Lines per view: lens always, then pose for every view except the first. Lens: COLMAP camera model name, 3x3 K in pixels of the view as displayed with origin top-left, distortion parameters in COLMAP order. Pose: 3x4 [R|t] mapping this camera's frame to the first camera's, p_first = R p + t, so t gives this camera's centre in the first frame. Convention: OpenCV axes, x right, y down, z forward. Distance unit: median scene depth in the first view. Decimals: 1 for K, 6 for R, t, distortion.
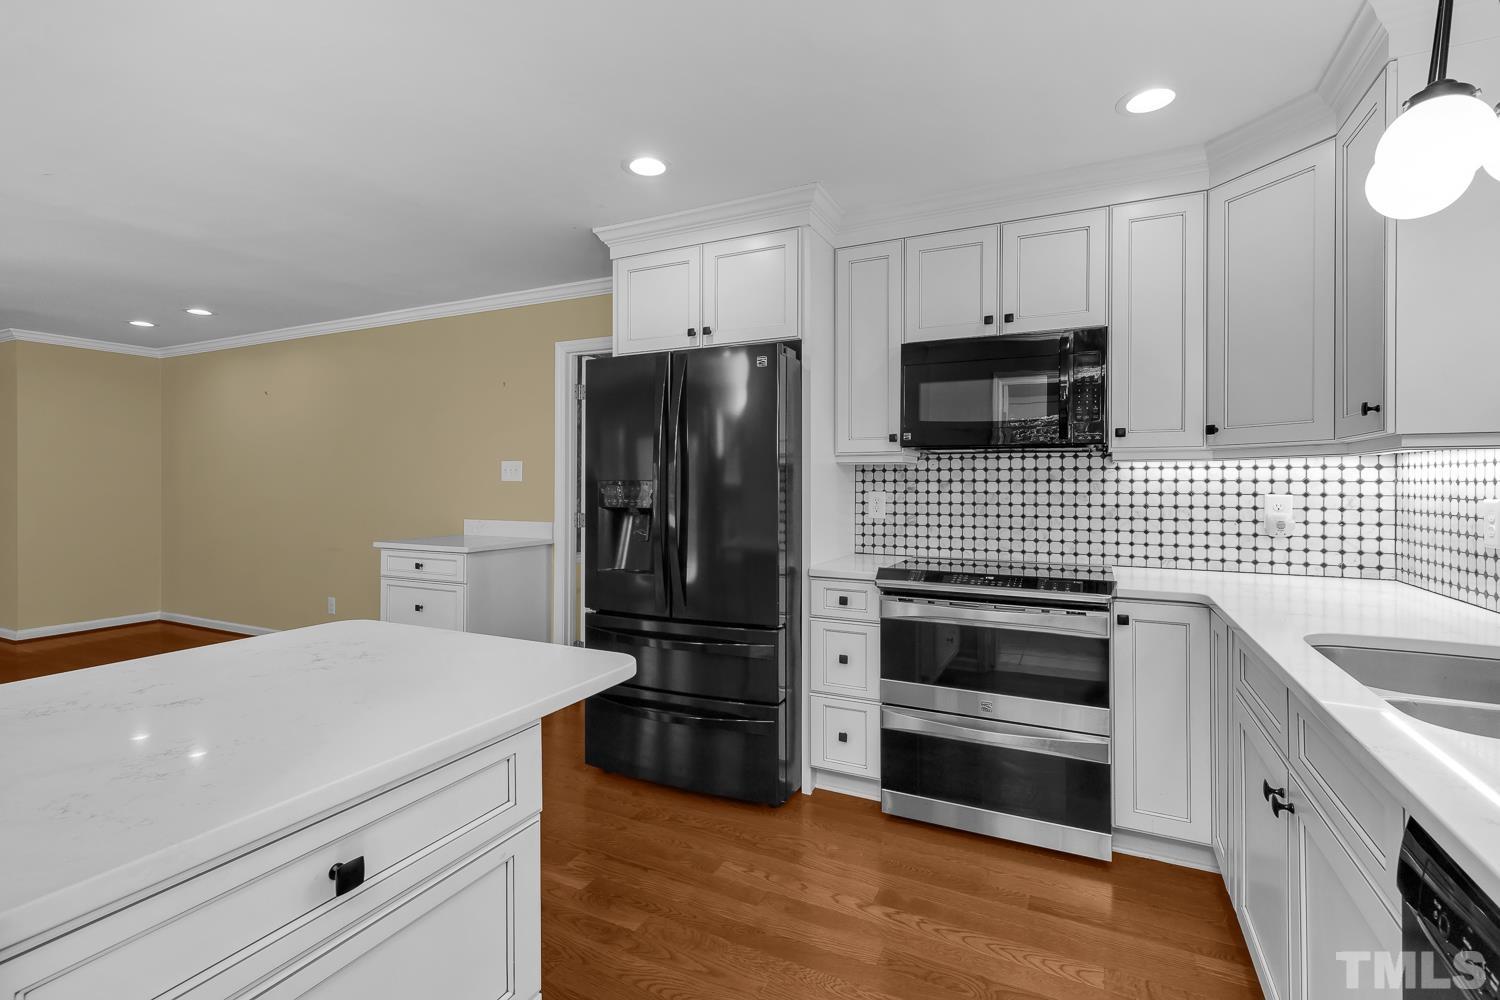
lens RADIAL K [[681.4, 0, 757.3], [0, 681.4, 479.9], [0, 0, 1]] dist [0.010807, -0.001177]
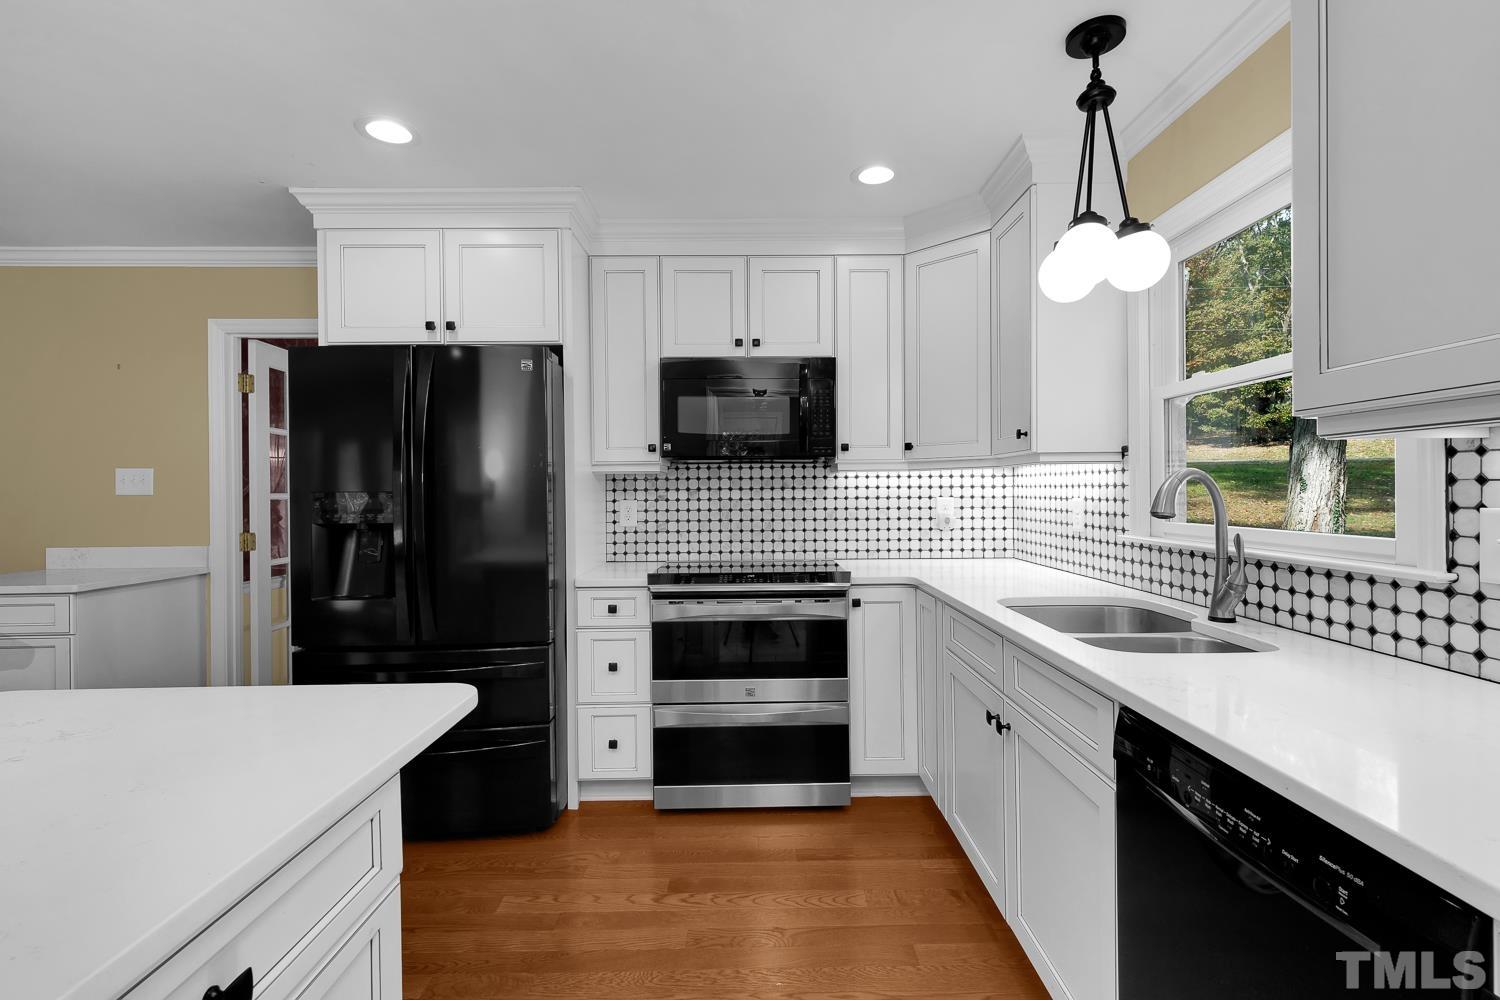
lens RADIAL K [[676.5, 0, 756.9], [0, 676.5, 493.0], [0, 0, 1]] dist [0.015219, -0.000830]
pose [[0.895015, -0.011652, 0.445884, -0.124565], [0.008895, 0.999926, 0.008277, -0.000452], [-0.445948, -0.003442, 0.895052, 0.008983]]
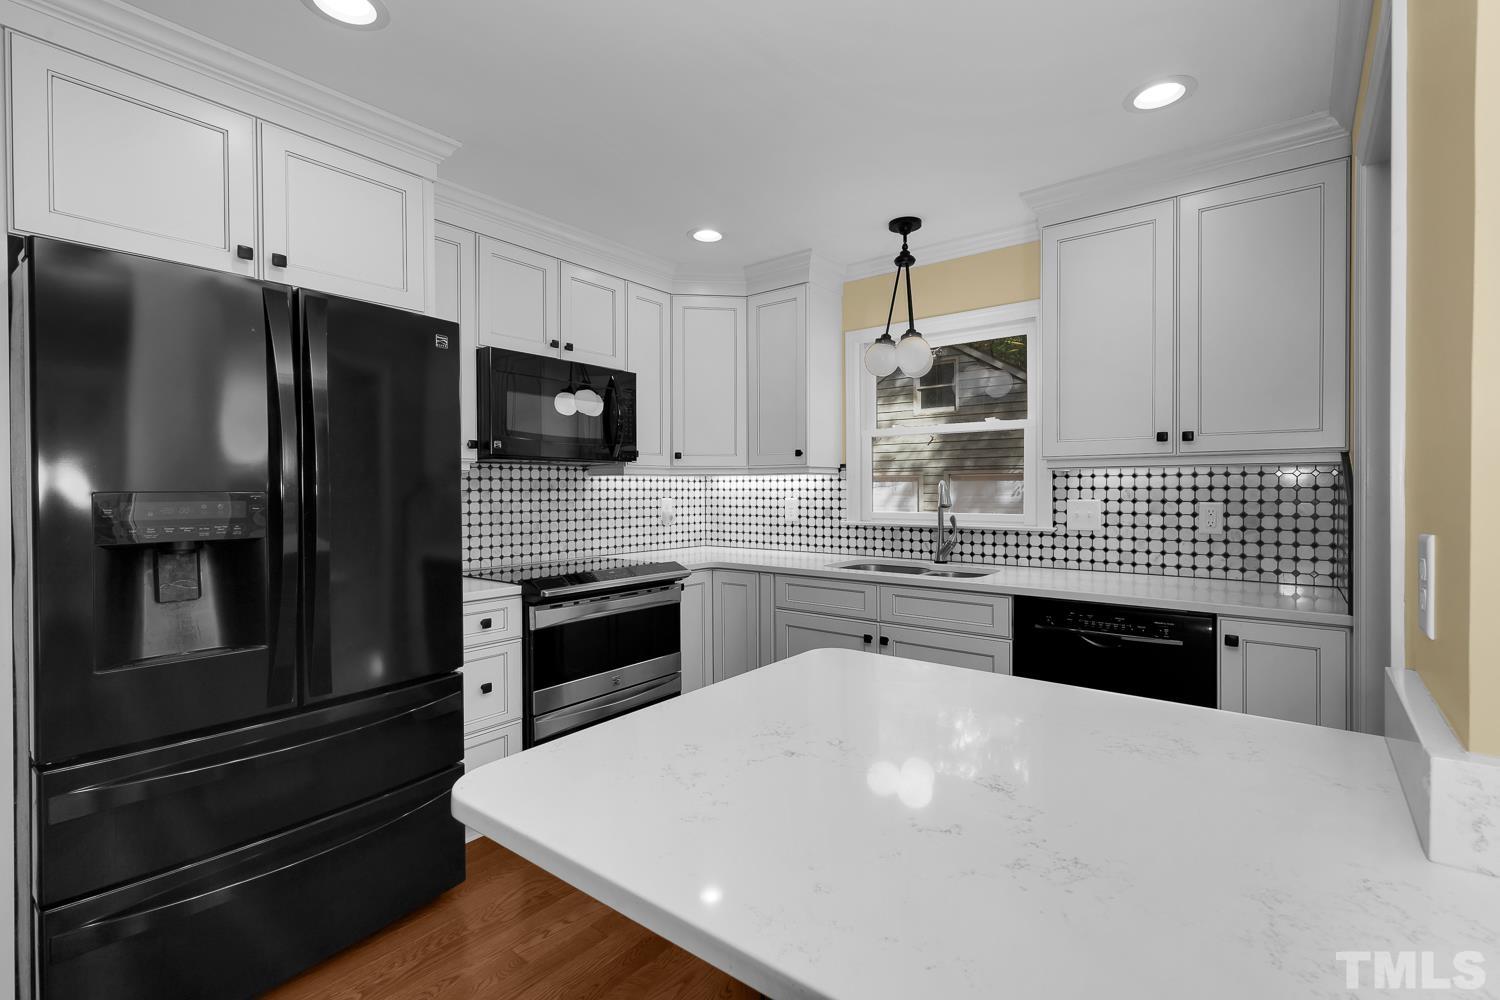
lens RADIAL K [[676.5, 0, 756.9], [0, 676.5, 493.0], [0, 0, 1]] dist [0.015219, -0.000830]
pose [[0.210530, -0.008231, 0.977553, -0.664262], [0.000814, 0.999966, 0.008244, -0.002736], [-0.977587, -0.000940, 0.210530, 0.451057]]
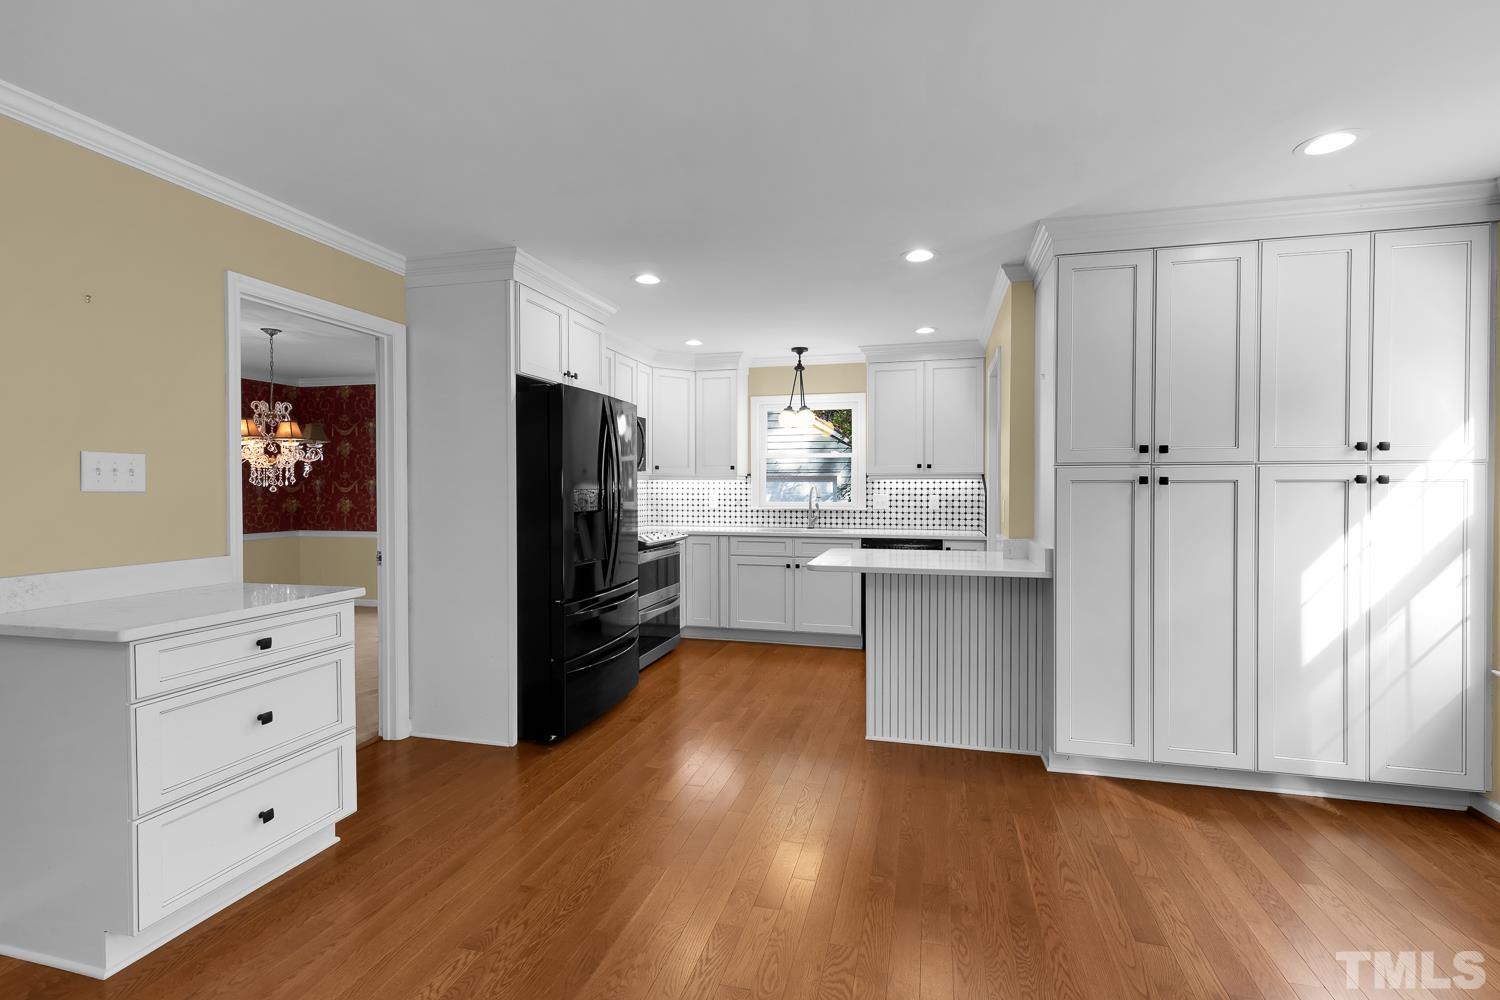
lens RADIAL K [[676.5, 0, 756.9], [0, 676.5, 493.0], [0, 0, 1]] dist [0.015219, -0.000830]
pose [[-0.198123, -0.009980, 0.980126, -1.550620], [-0.003990, 0.999948, 0.009375, -0.005574], [-0.980169, -0.002053, -0.198153, 0.986806]]
